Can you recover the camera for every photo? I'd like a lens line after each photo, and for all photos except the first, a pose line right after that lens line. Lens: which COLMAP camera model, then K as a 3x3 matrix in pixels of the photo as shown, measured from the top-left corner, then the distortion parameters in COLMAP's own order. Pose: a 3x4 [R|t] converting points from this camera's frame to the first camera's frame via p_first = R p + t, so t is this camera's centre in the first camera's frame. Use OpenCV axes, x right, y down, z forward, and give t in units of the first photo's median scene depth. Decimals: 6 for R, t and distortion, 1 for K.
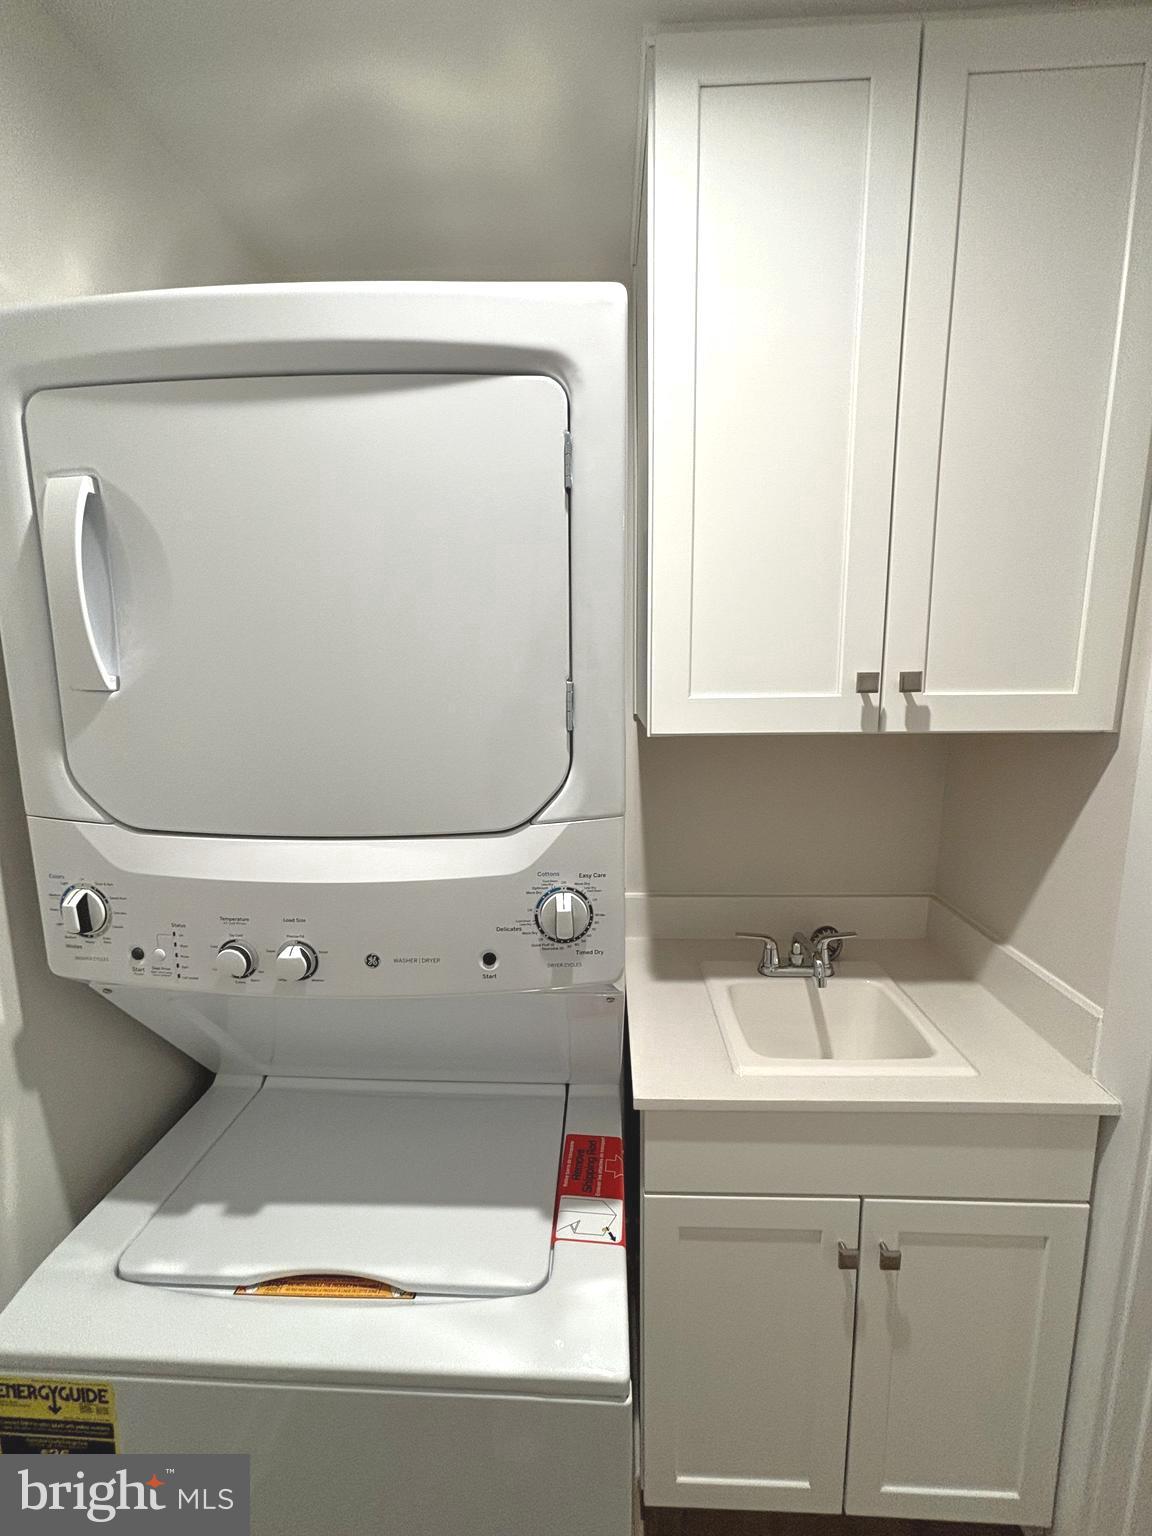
lens RADIAL K [[614.4, 0, 580.9], [0, 614.4, 767.2], [0, 0, 1]] dist [-0.000036, -0.000426]
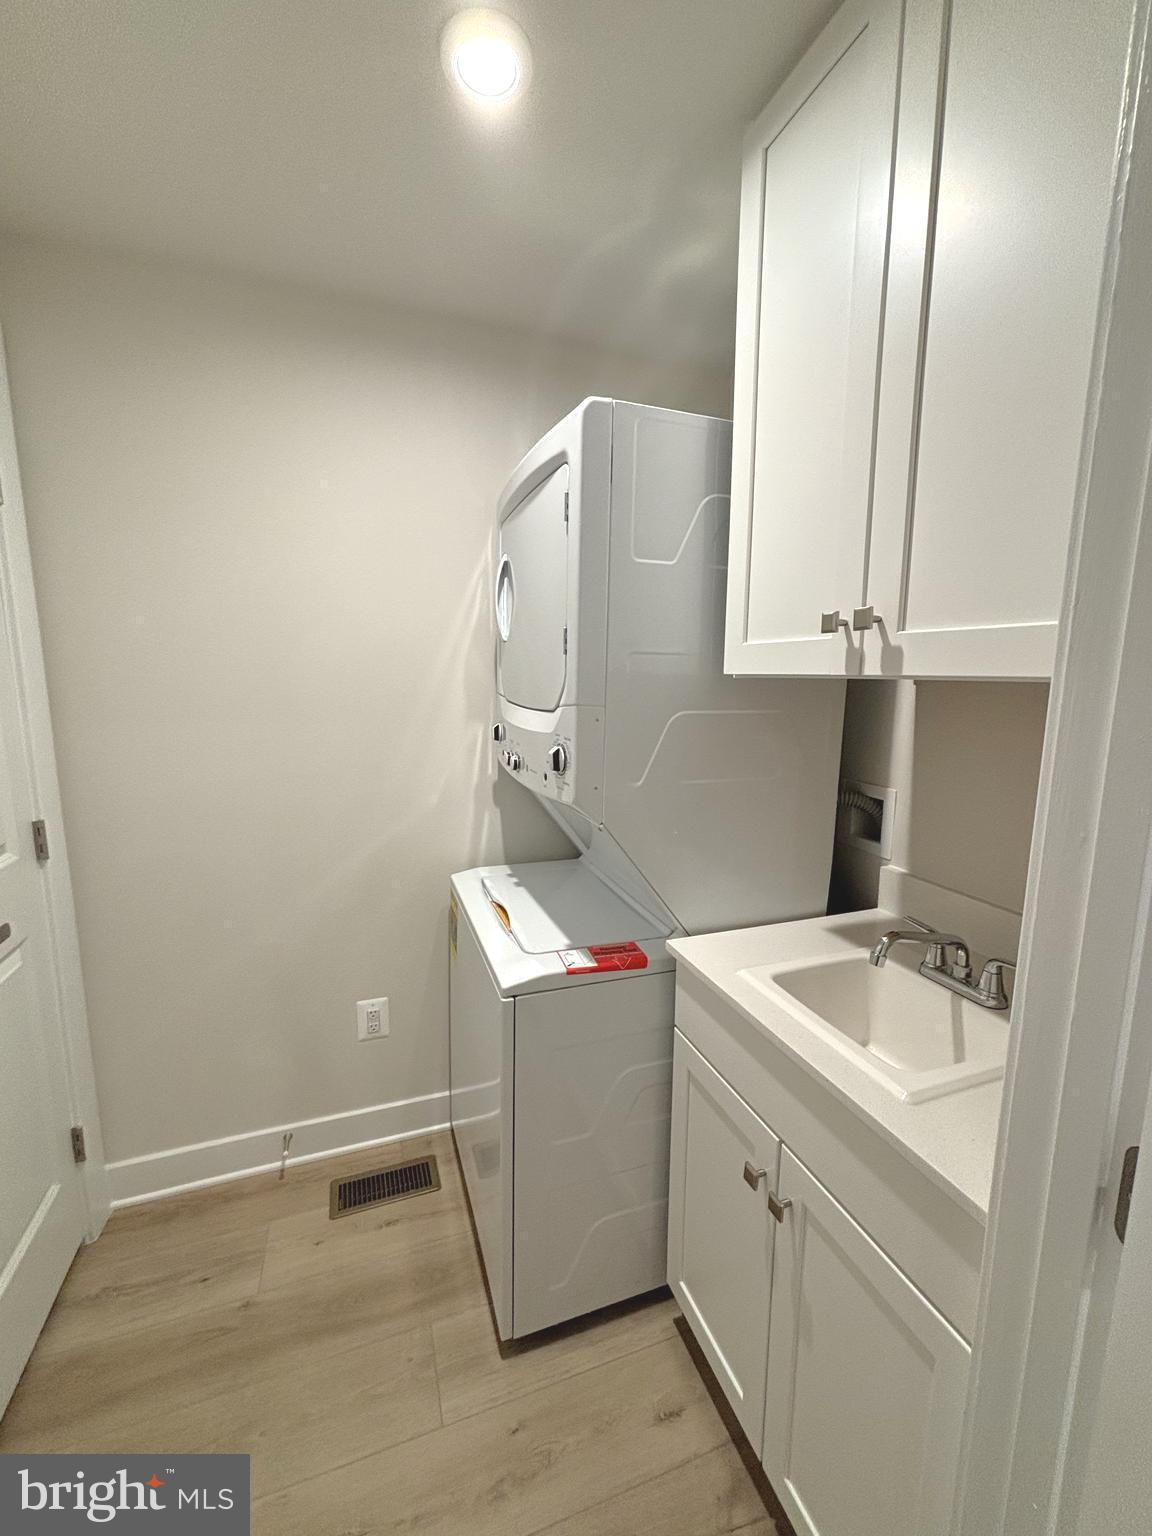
lens RADIAL K [[614.4, 0, 580.9], [0, 614.4, 767.2], [0, 0, 1]] dist [-0.000036, -0.000426]
pose [[0.371073, 0.142652, -0.917581, 1.219736], [-0.149142, 0.984458, 0.092736, 0.057908], [0.916549, 0.102438, 0.386581, 0.258050]]
